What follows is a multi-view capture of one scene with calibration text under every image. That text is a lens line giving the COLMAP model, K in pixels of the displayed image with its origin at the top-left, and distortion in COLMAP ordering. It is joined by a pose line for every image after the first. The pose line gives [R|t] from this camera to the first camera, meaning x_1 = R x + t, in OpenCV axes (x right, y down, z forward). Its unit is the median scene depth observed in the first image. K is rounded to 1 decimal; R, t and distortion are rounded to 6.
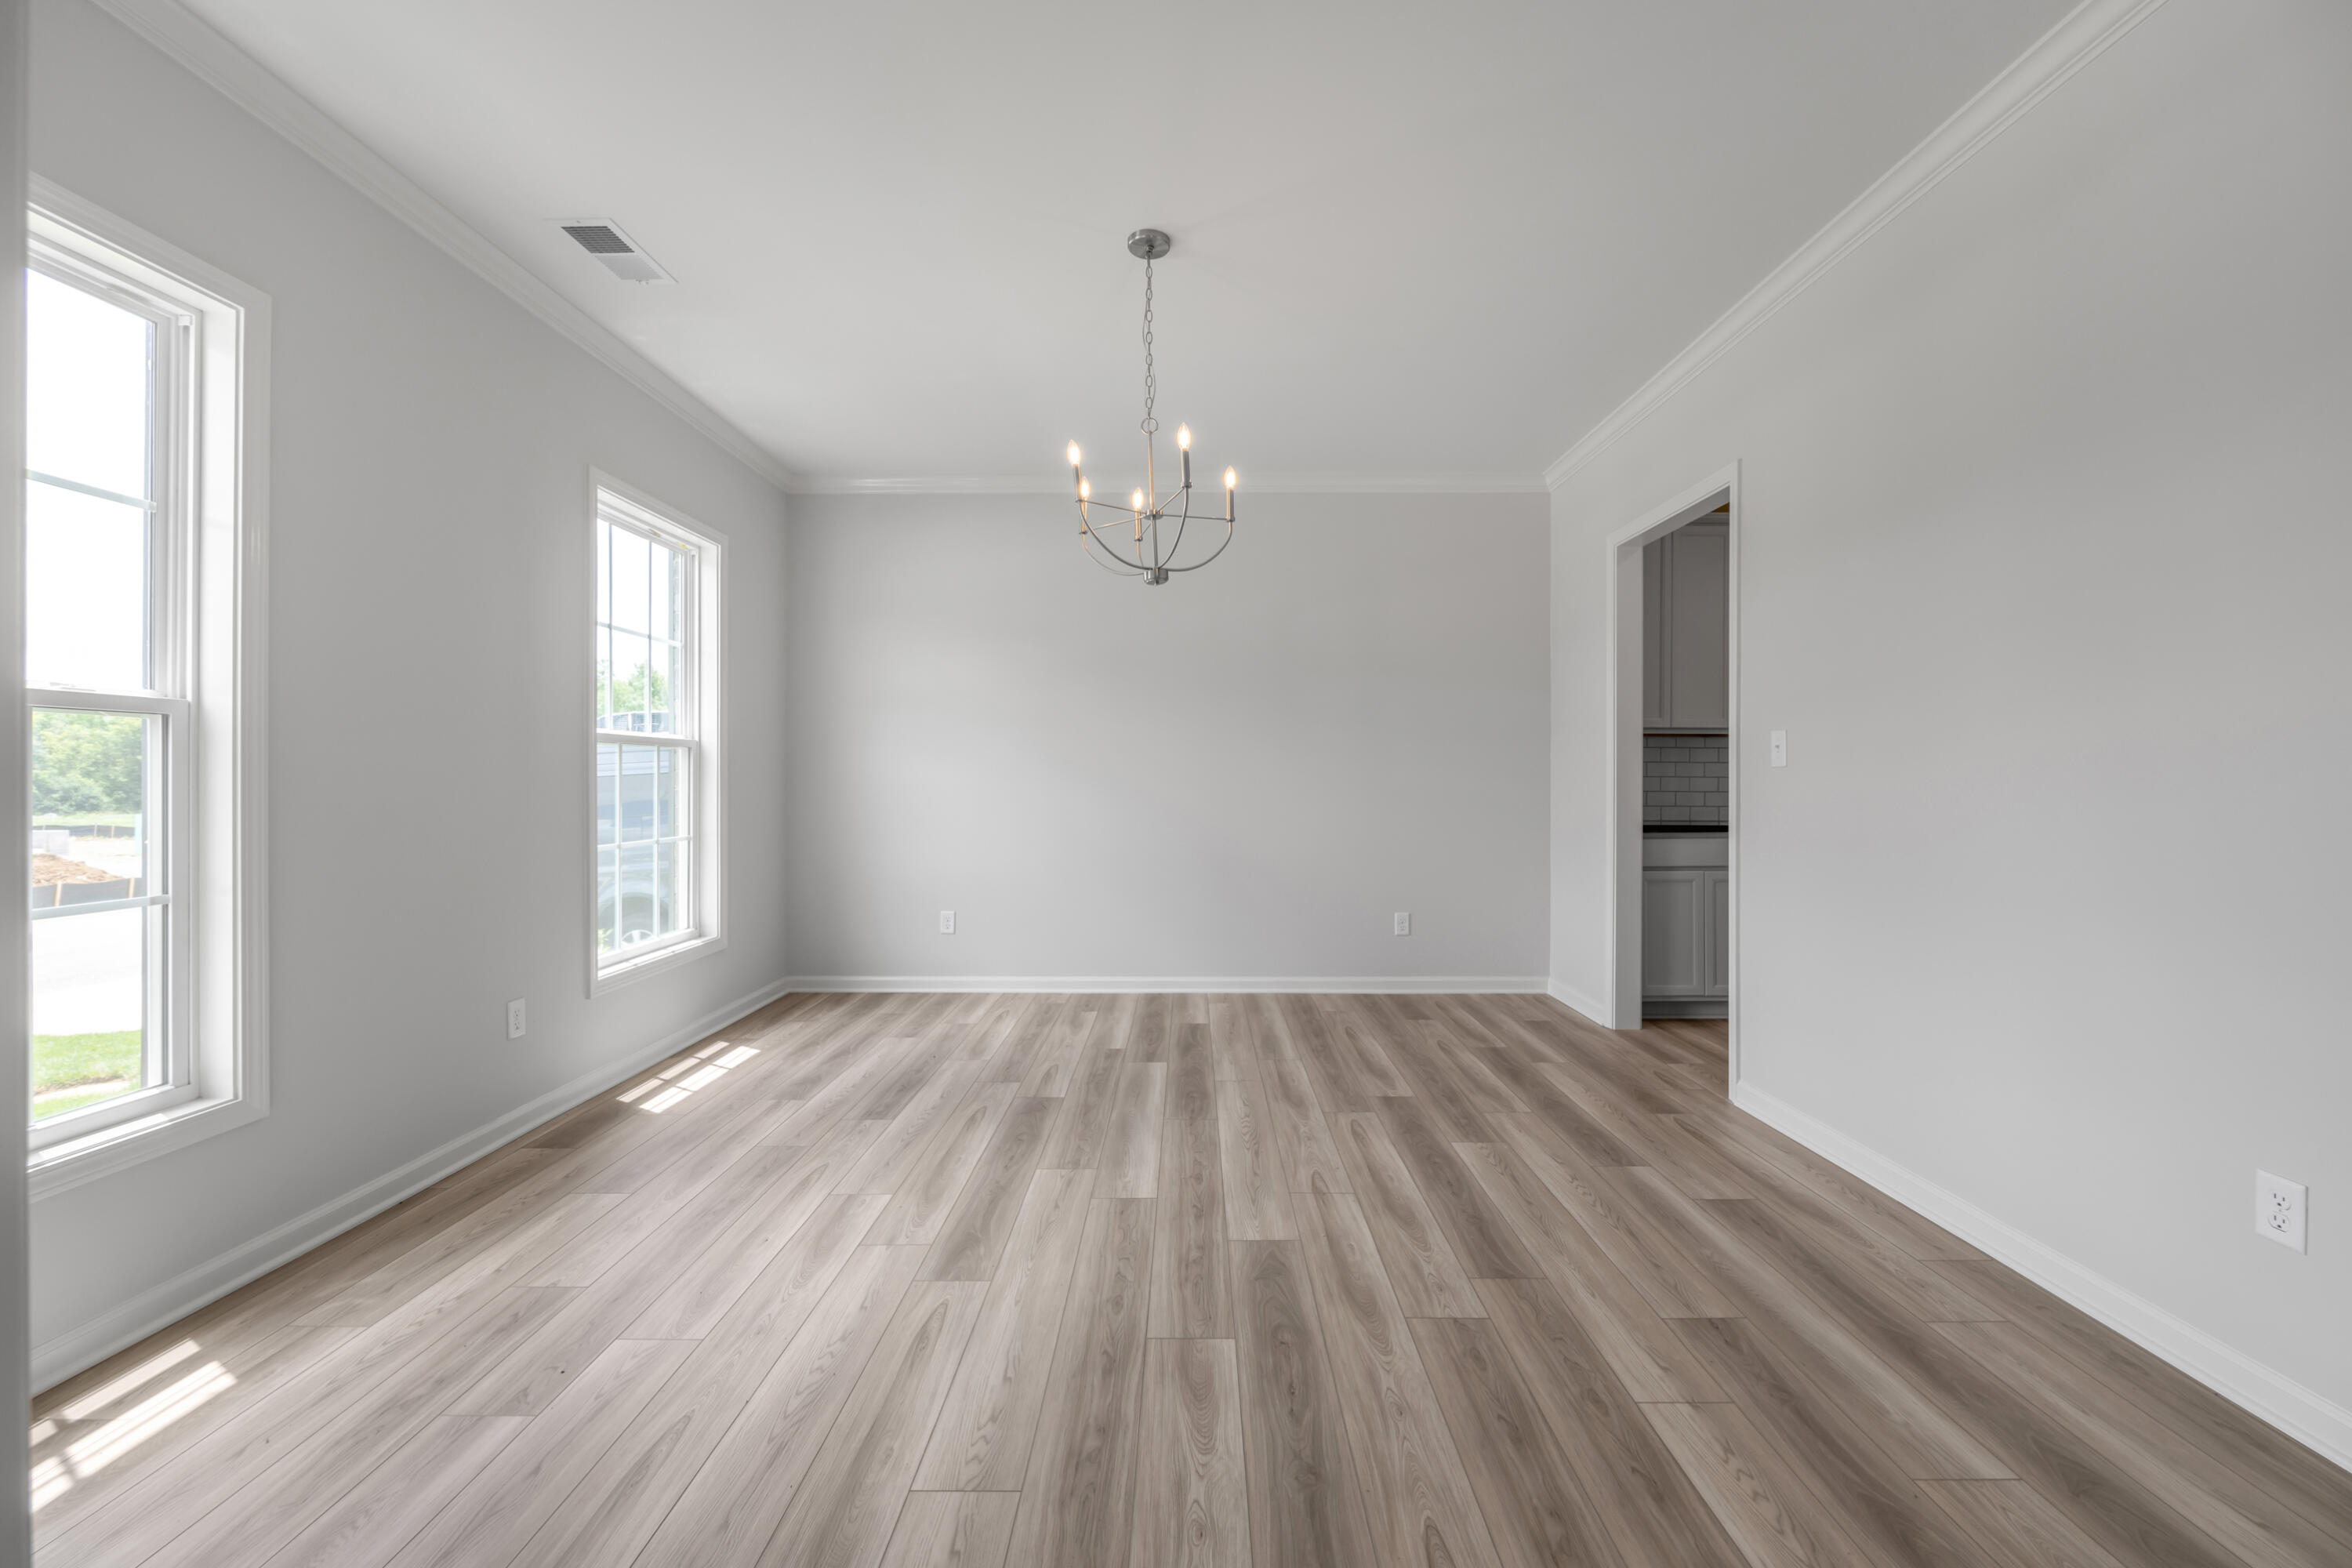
lens RADIAL K [[919.8, 0, 1175.6], [0, 919.8, 778.4], [0, 0, 1]] dist [-0.009494, 0.000265]
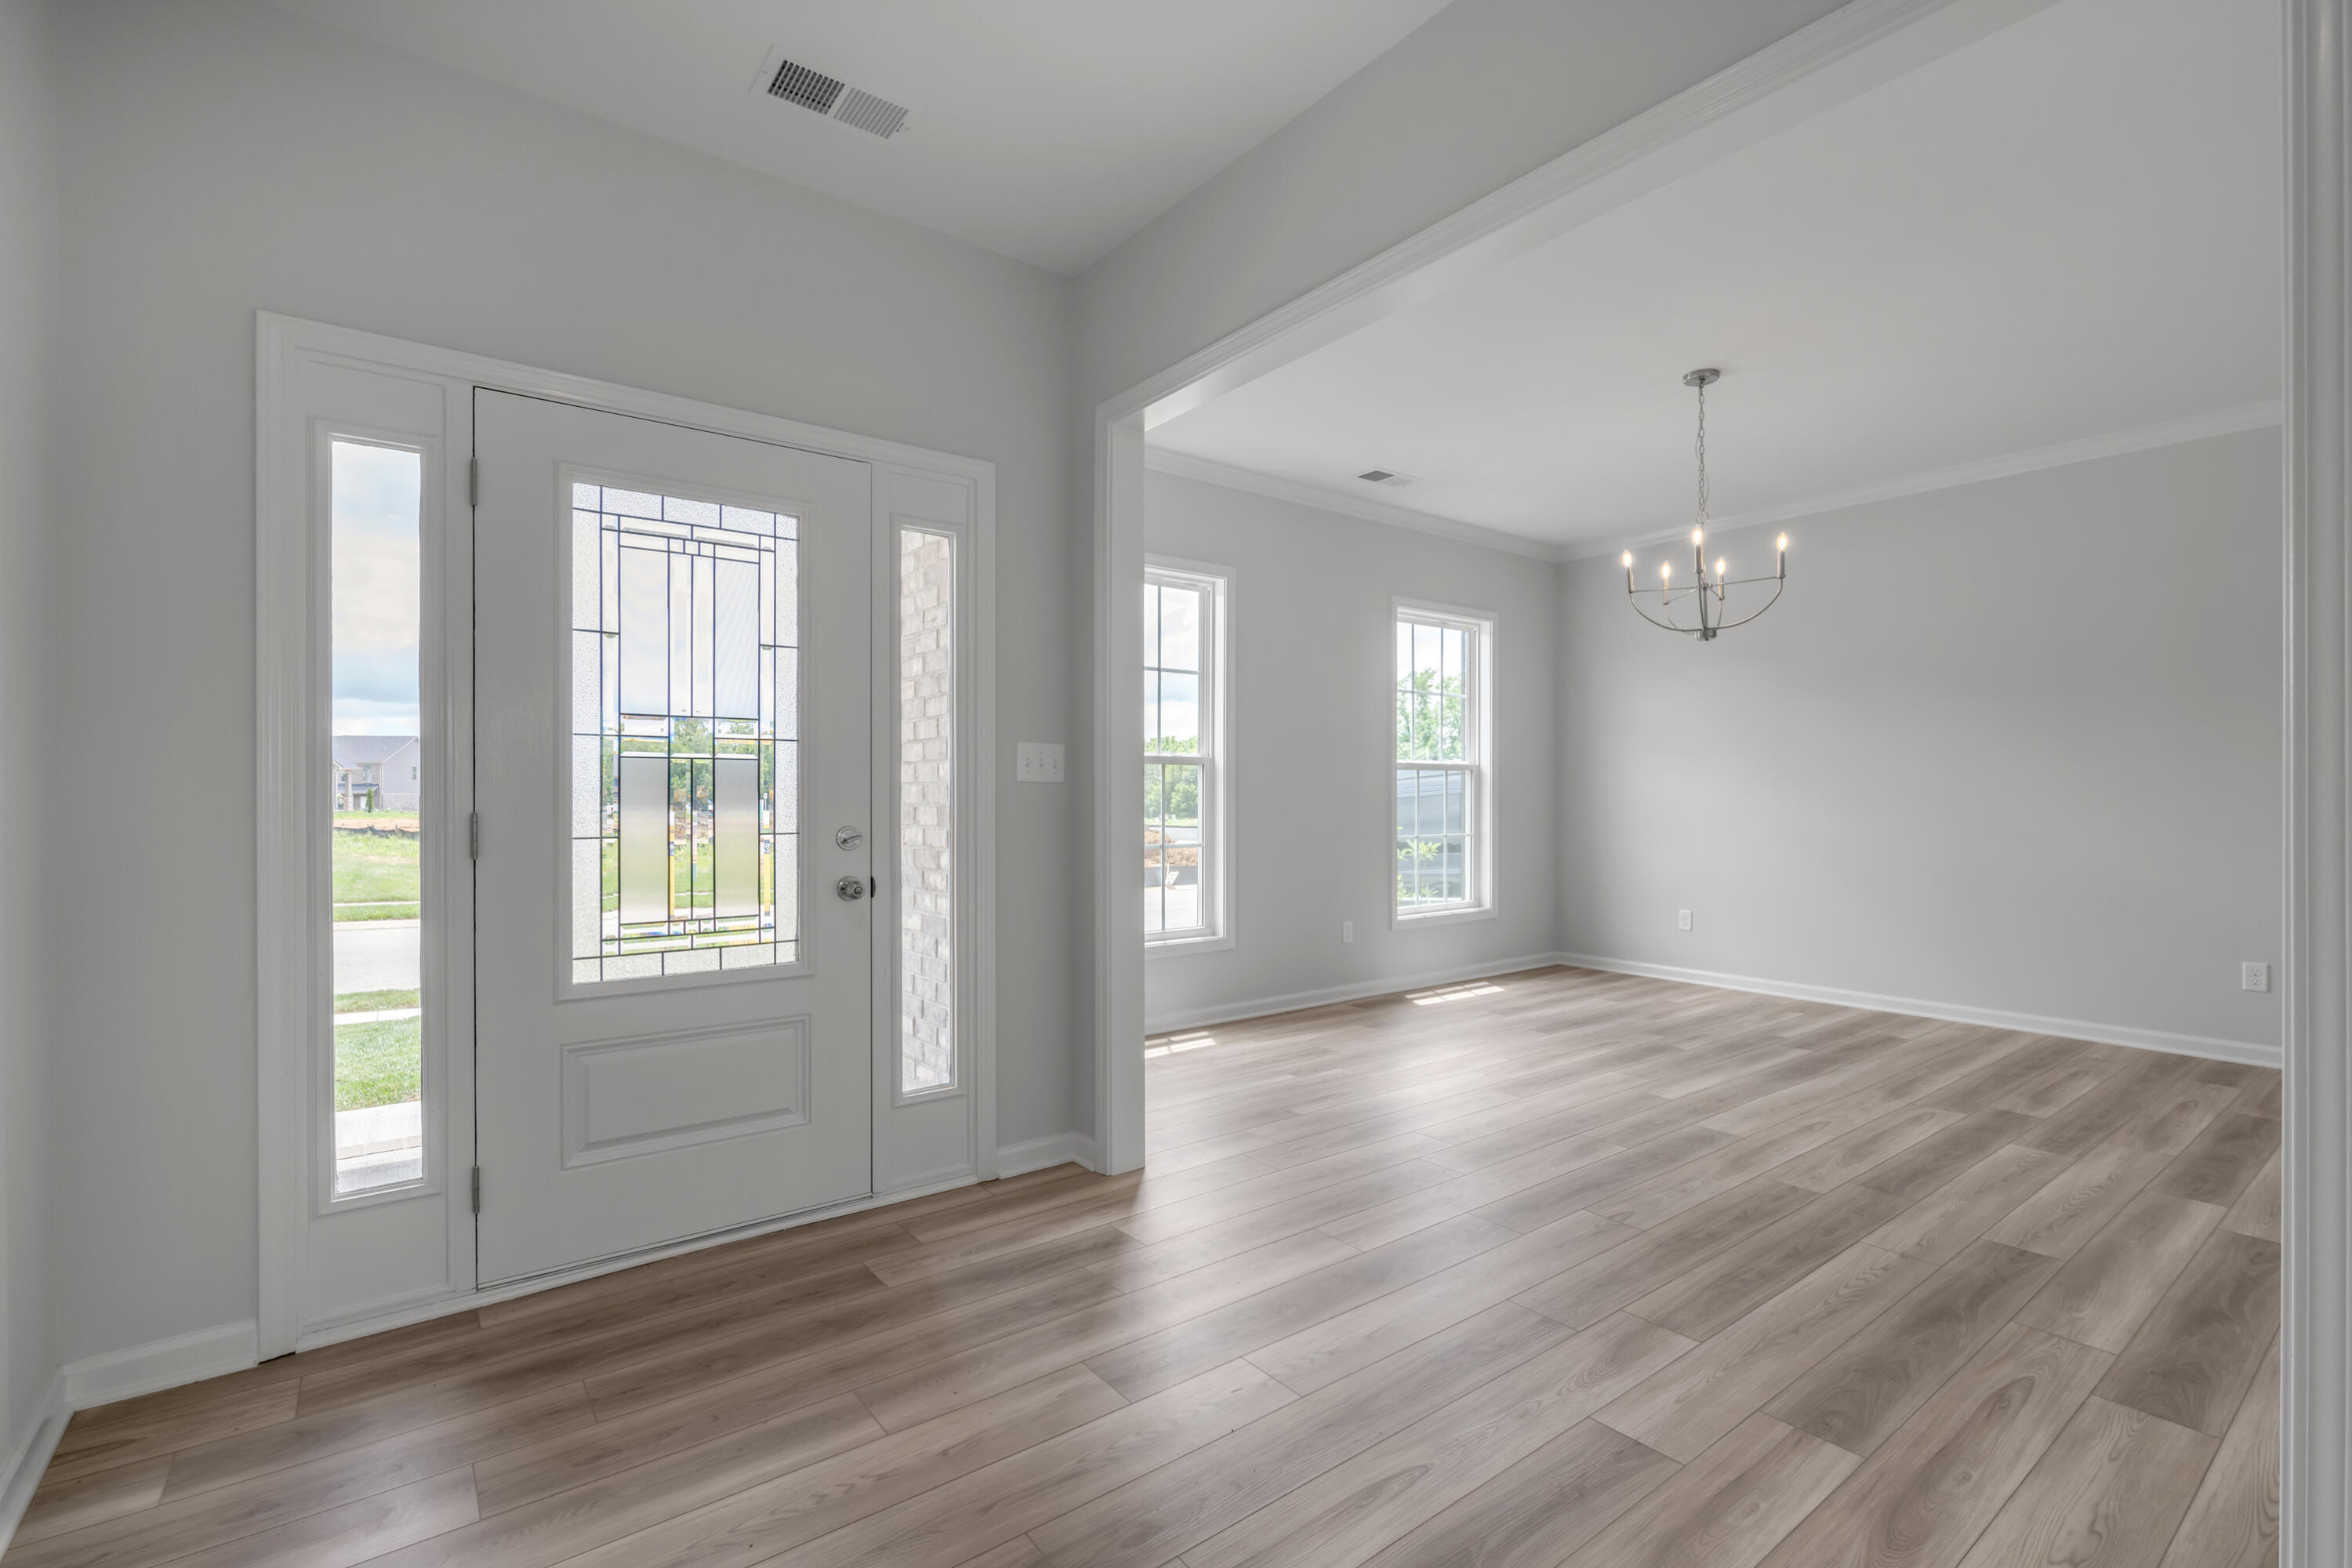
lens RADIAL K [[1060.5, 0, 1184.5], [0, 1060.5, 790.3], [0, 0, 1]] dist [0.000047, -0.000026]
pose [[0.610882, -0.002888, -0.791716, 0.709272], [0.000489, 0.999995, -0.003270, 0.002595], [0.791721, 0.001611, 0.610881, -0.486635]]
